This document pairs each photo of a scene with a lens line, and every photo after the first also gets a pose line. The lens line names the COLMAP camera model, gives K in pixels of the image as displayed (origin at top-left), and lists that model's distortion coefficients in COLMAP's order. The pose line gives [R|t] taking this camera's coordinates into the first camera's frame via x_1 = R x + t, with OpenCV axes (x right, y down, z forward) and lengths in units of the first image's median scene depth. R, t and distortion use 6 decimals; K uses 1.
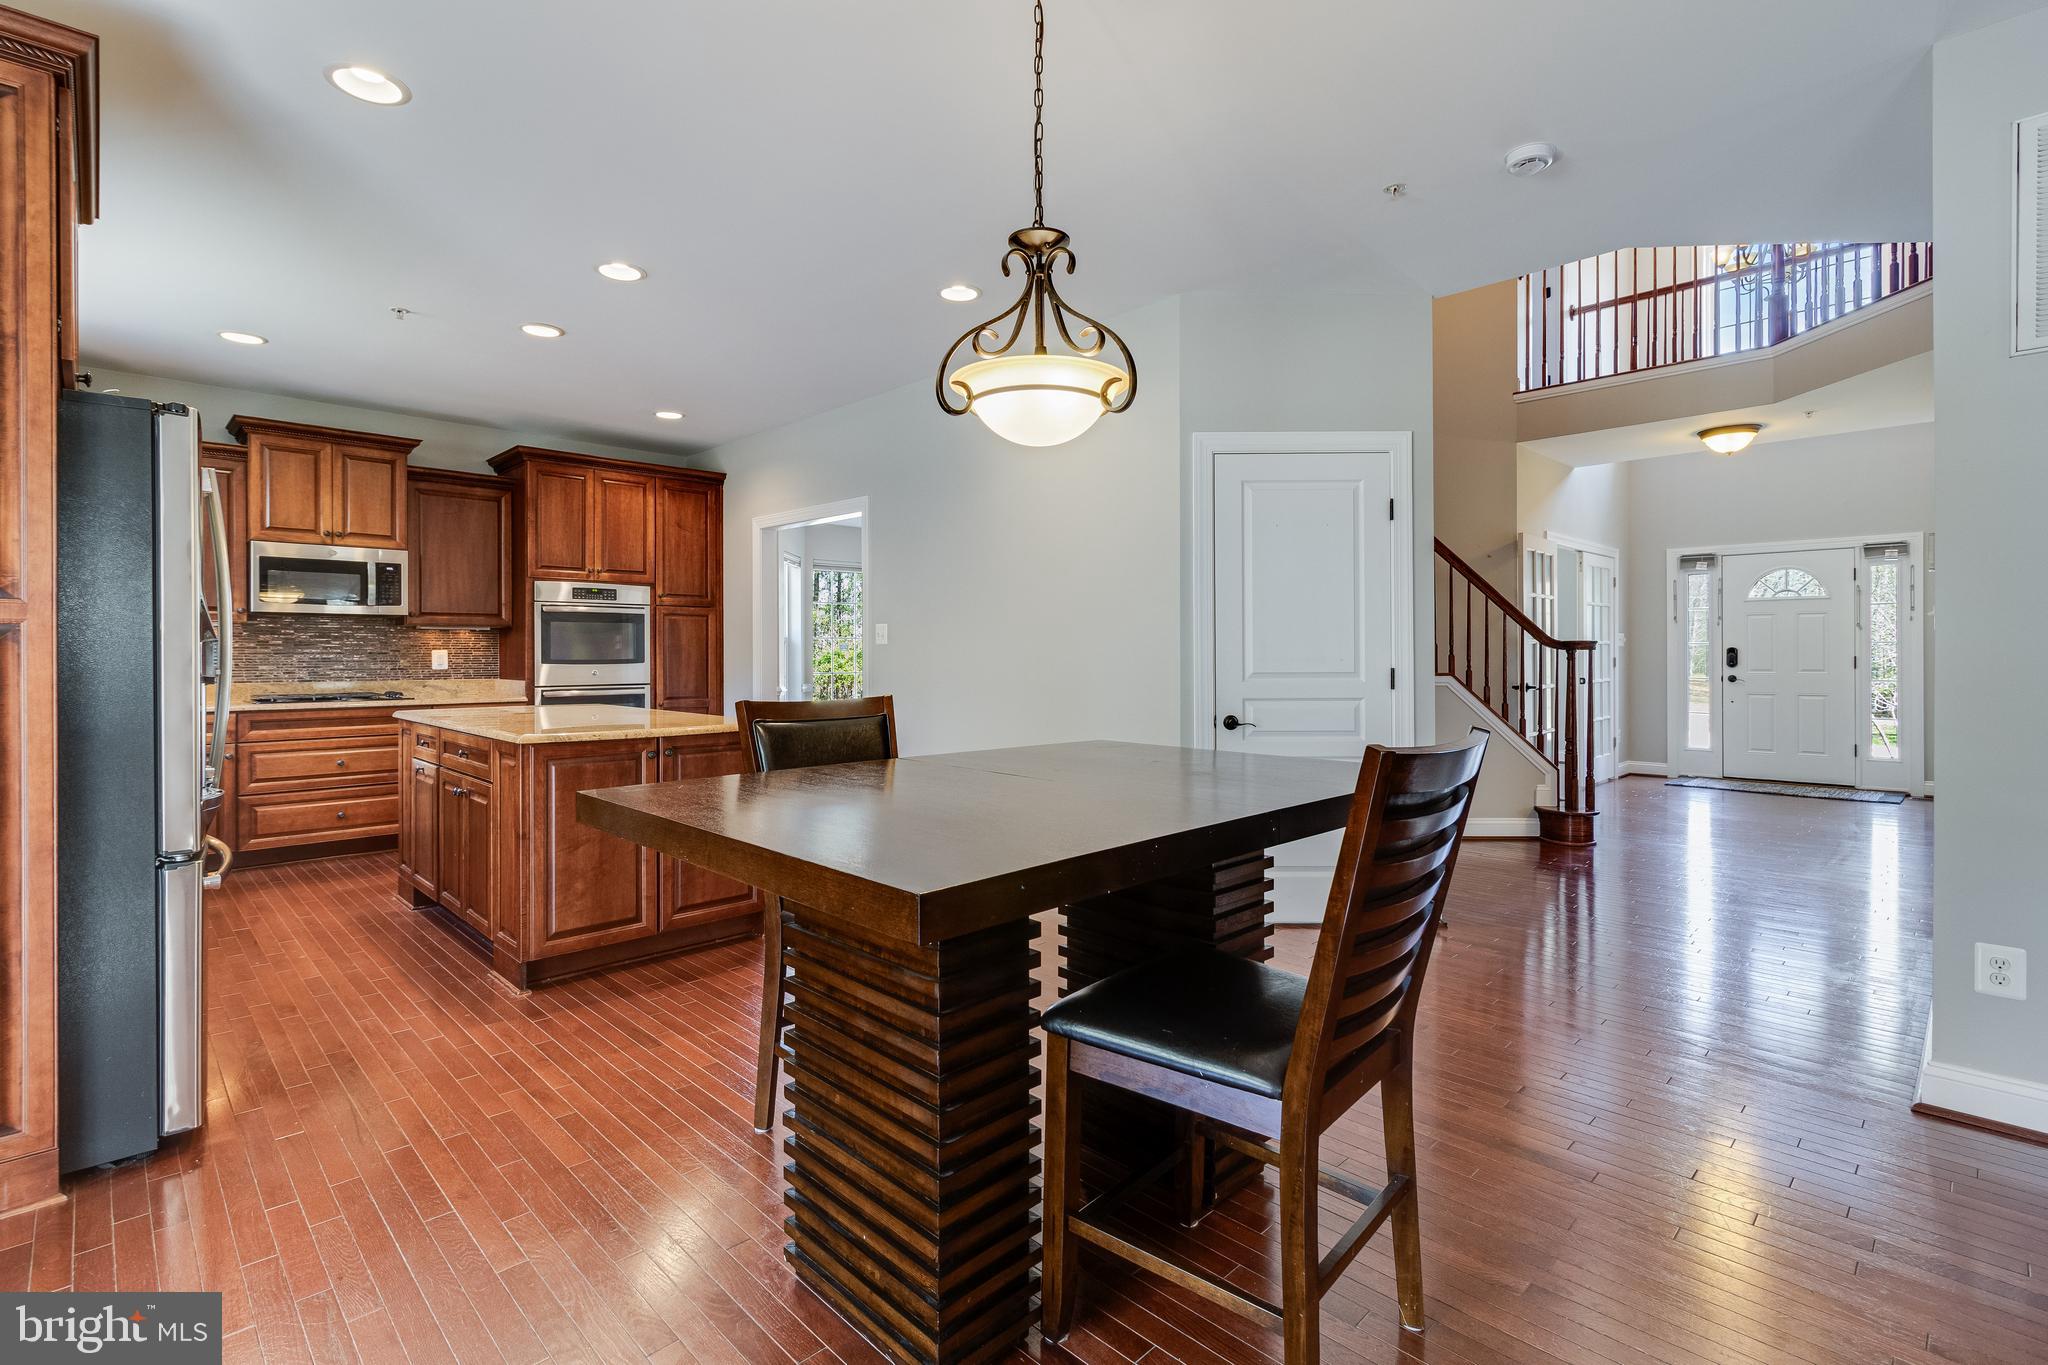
lens RADIAL K [[953.6, 0, 1009.1], [0, 953.6, 670.5], [0, 0, 1]] dist [0.003741, 0.000117]
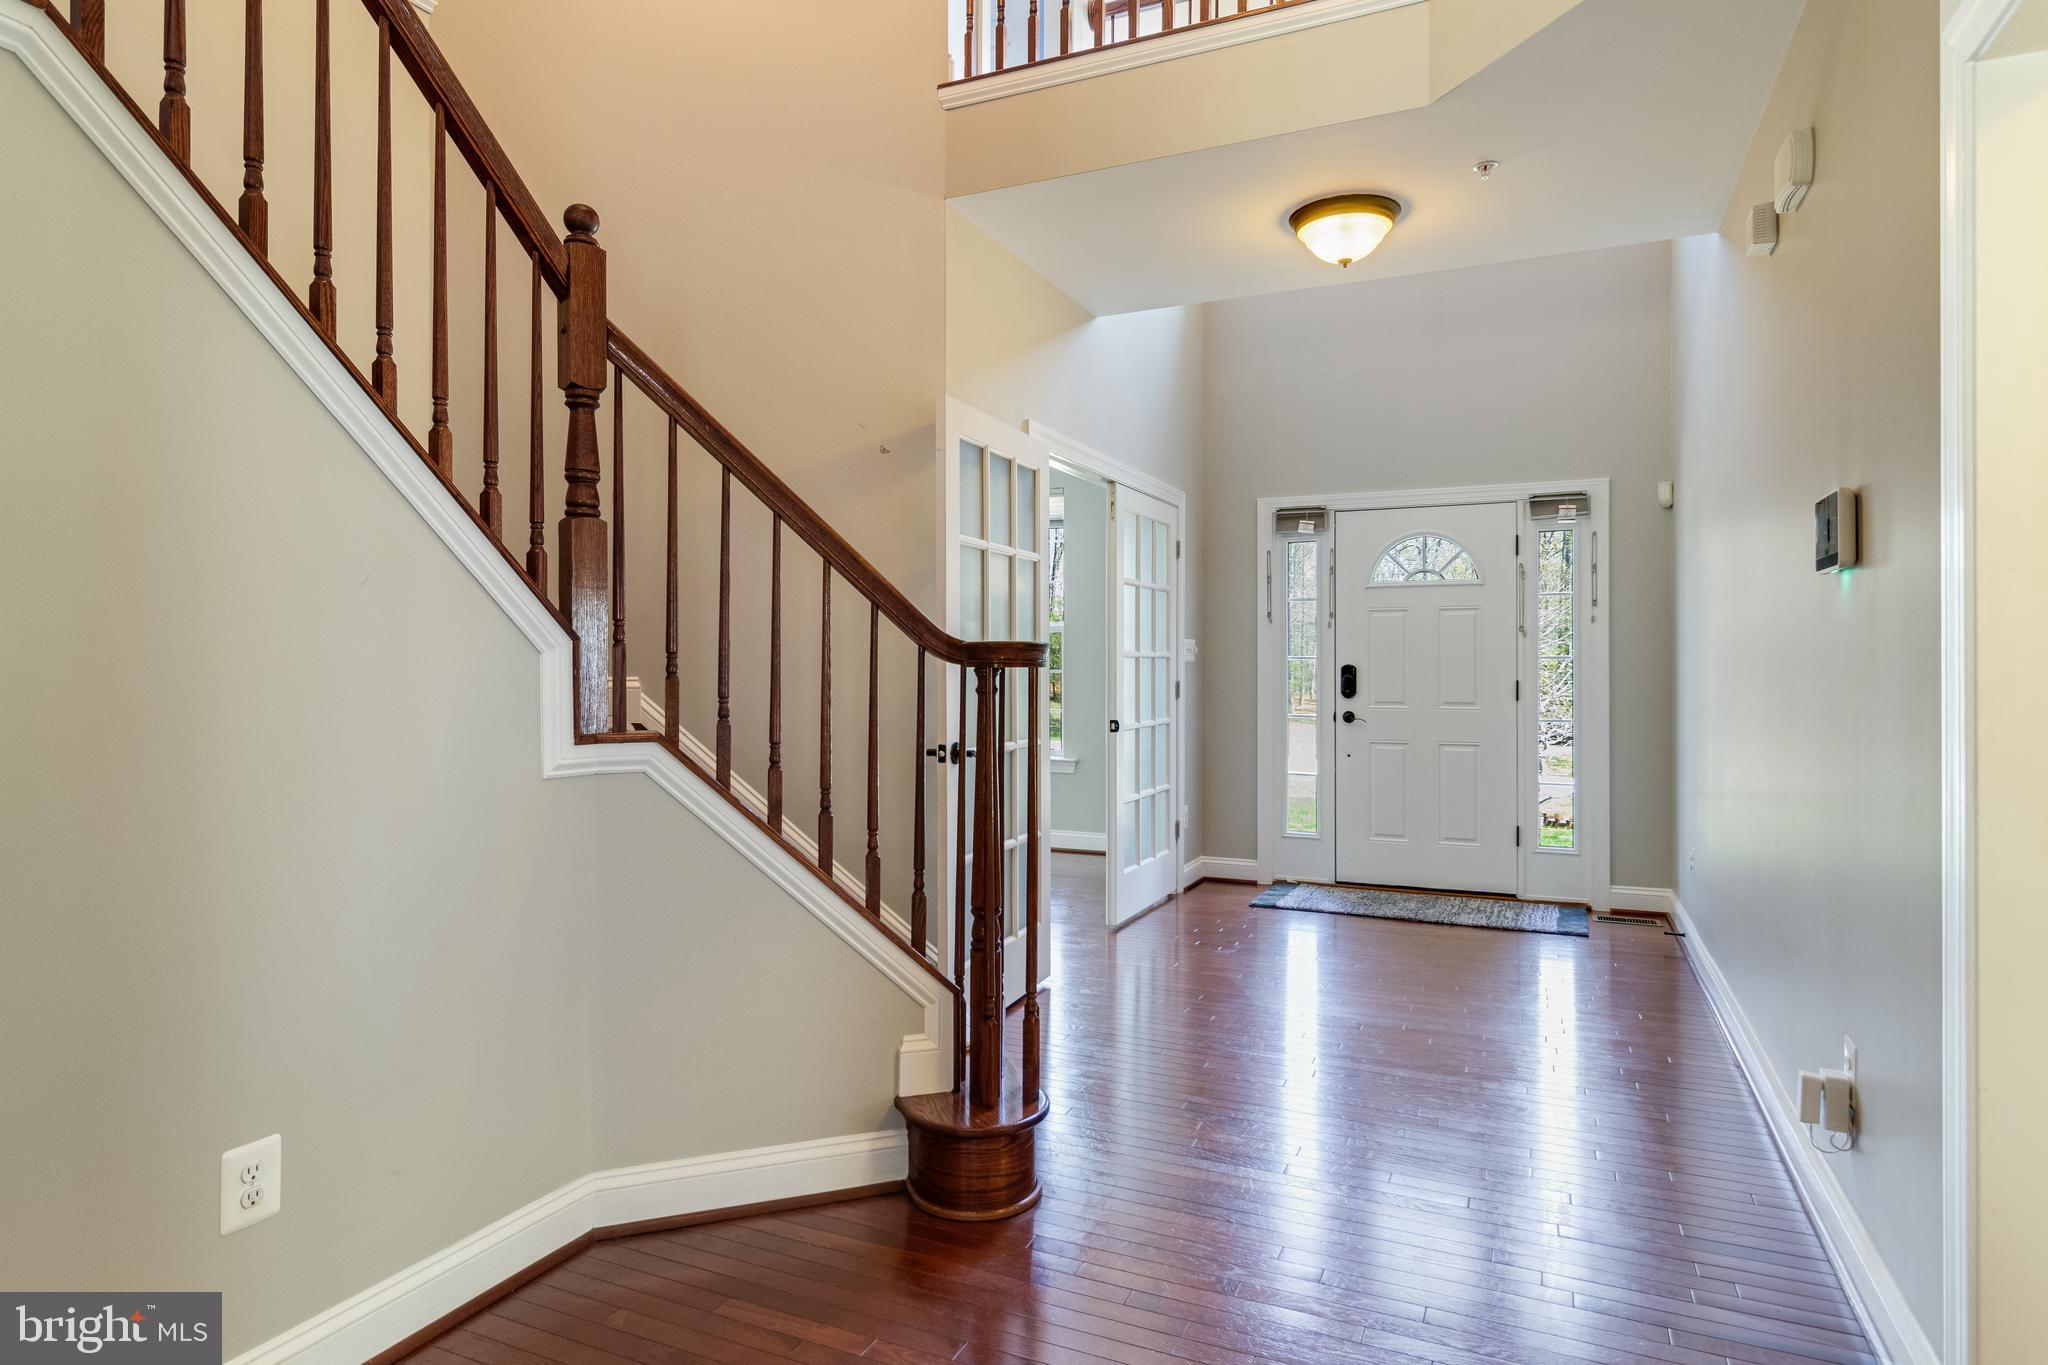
lens RADIAL K [[1159.3, 0, 1022.7], [0, 1159.3, 686.5], [0, 0, 1]] dist [0.034092, 0.000072]
pose [[0.931380, 0.001722, 0.364044, 0.325180], [-0.001431, 0.999998, -0.001069, -0.010150], [-0.364046, 0.000474, 0.931381, 0.427492]]
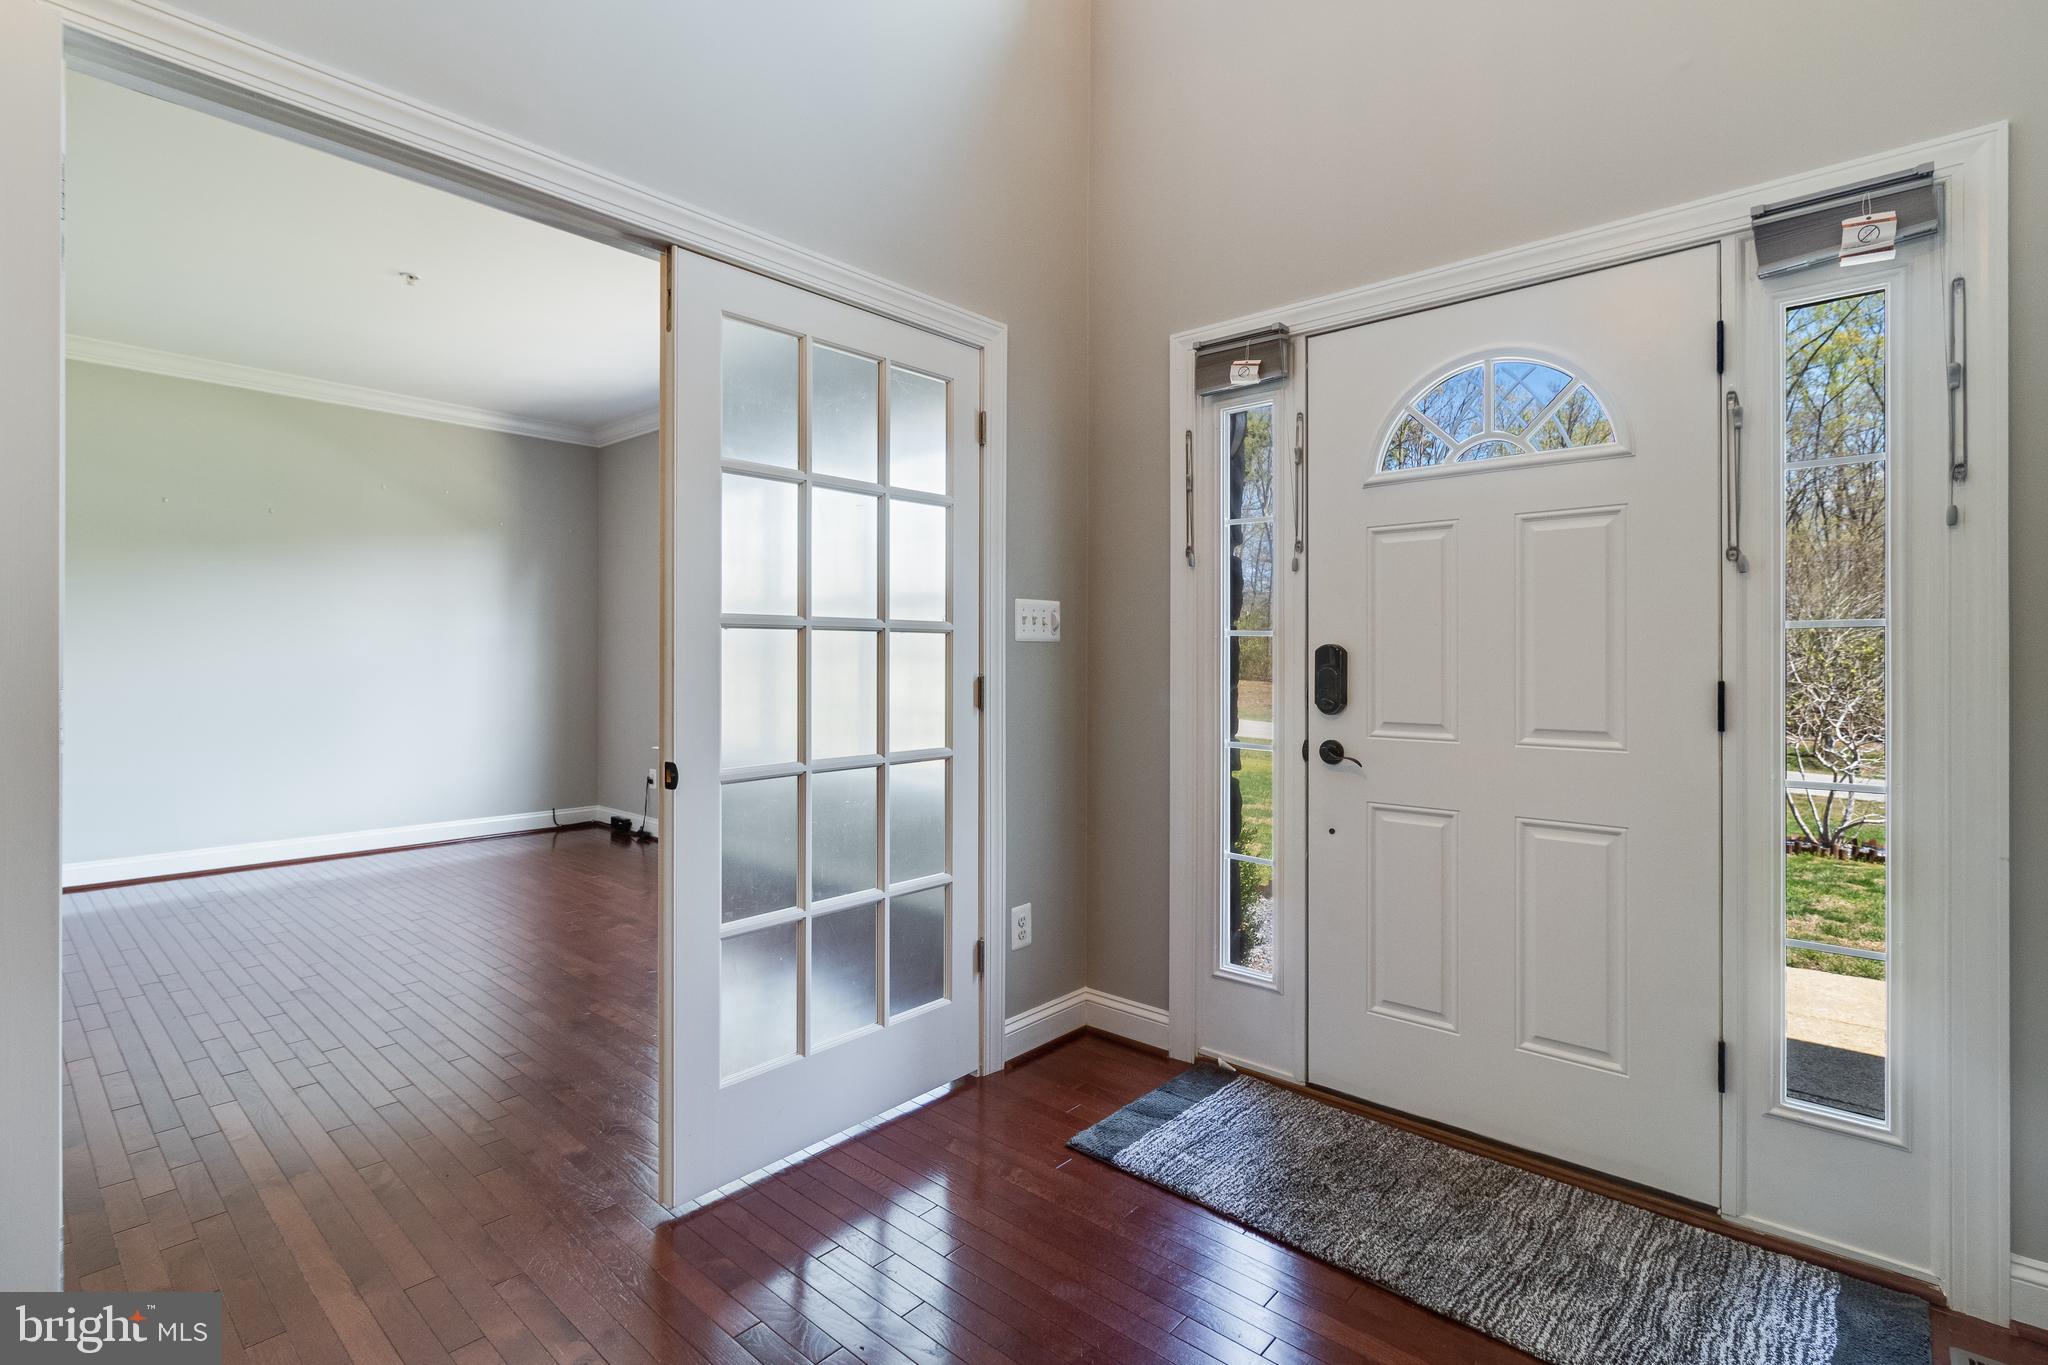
lens RADIAL K [[953.6, 0, 1020.0], [0, 953.6, 666.7], [0, 0, 1]] dist [0.003741, 0.000117]
pose [[0.997572, 0.008888, 0.069078, 0.692713], [-0.008507, 0.999947, -0.005806, -0.016346], [-0.069126, 0.005204, 0.997594, 0.772240]]
